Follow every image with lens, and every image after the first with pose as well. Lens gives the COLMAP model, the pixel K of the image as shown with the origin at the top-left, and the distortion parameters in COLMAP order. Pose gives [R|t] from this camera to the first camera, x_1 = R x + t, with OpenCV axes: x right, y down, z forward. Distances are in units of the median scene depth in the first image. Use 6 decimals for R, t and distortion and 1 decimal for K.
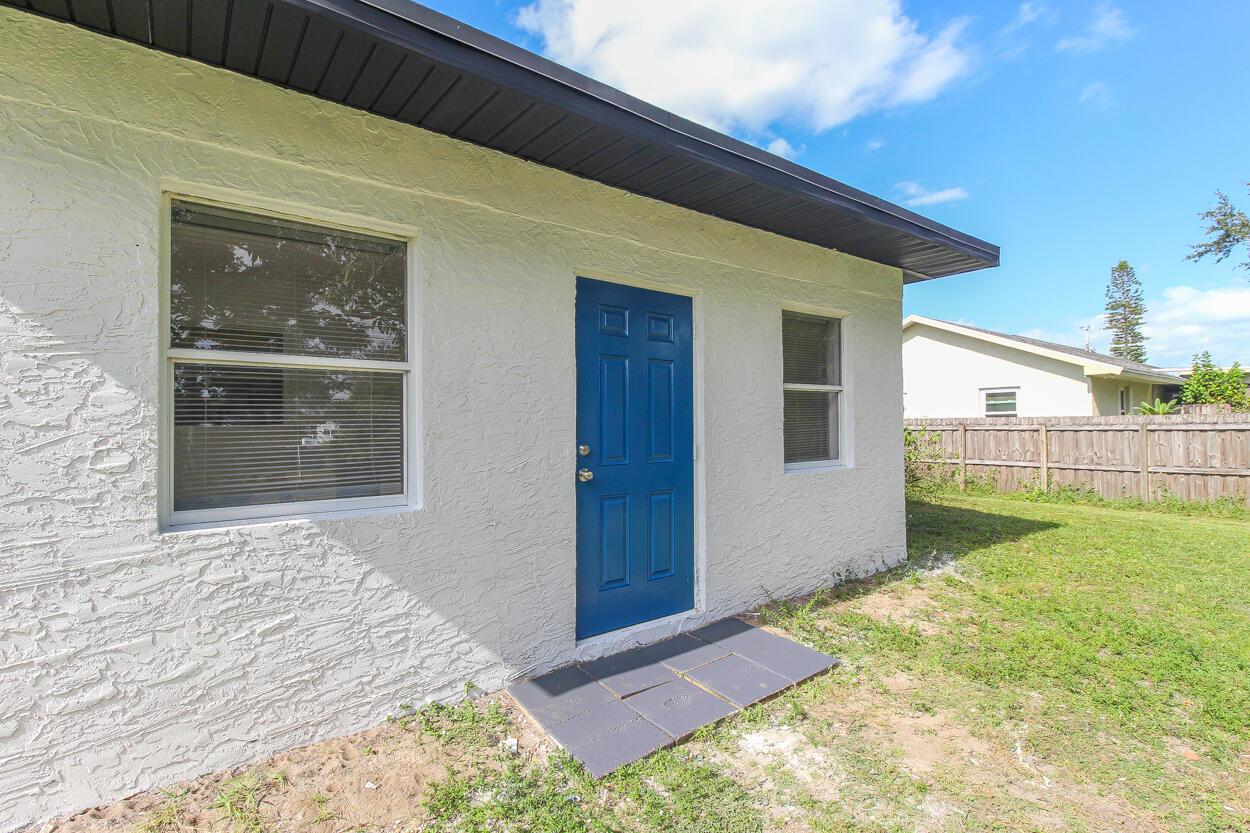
lens RADIAL K [[580.7, 0, 634.2], [0, 580.7, 418.7], [0, 0, 1]] dist [0.014965, -0.009946]
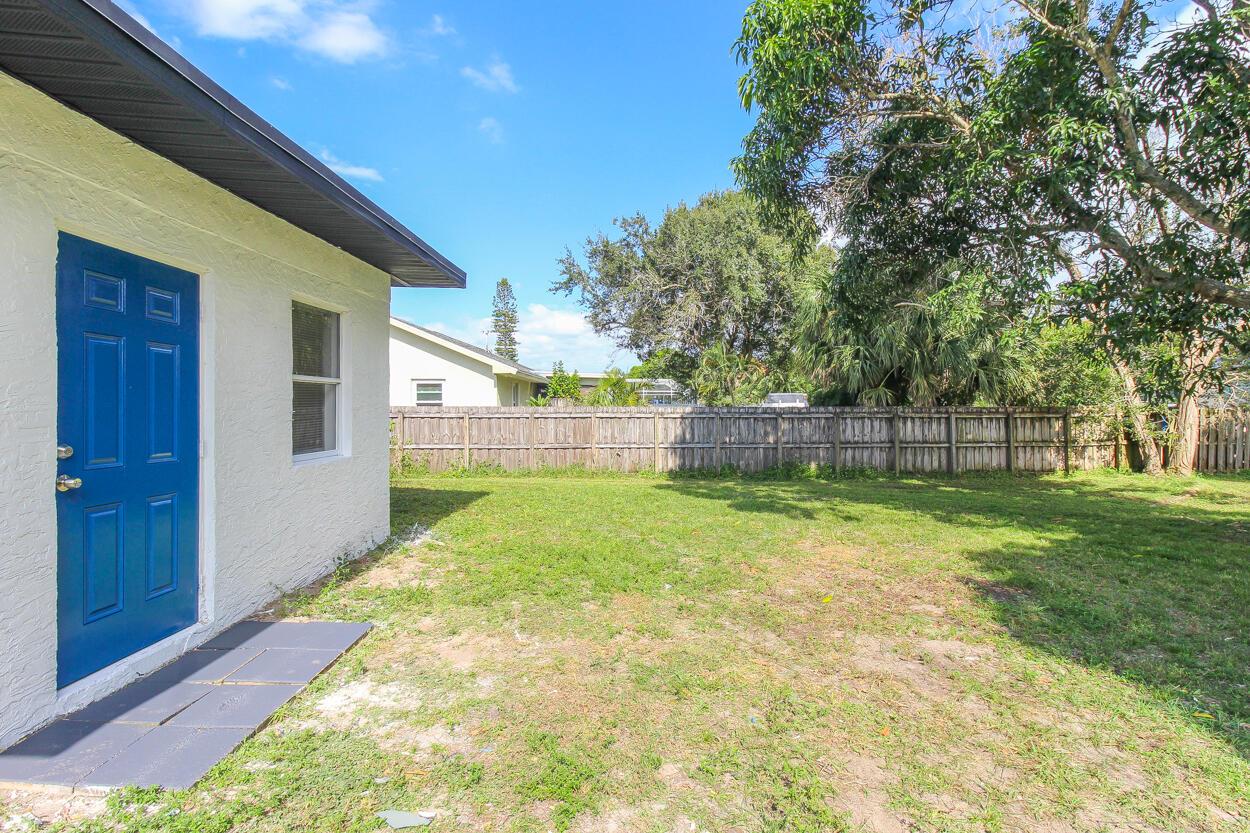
lens RADIAL K [[599.4, 0, 681.0], [0, 599.4, 414.5], [0, 0, 1]] dist [0.003137, -0.003766]
pose [[0.547157, 0.004766, 0.837016, -0.301467], [-0.021329, 0.999738, 0.008250, -0.020609], [-0.836758, -0.022367, 0.547116, -0.144465]]
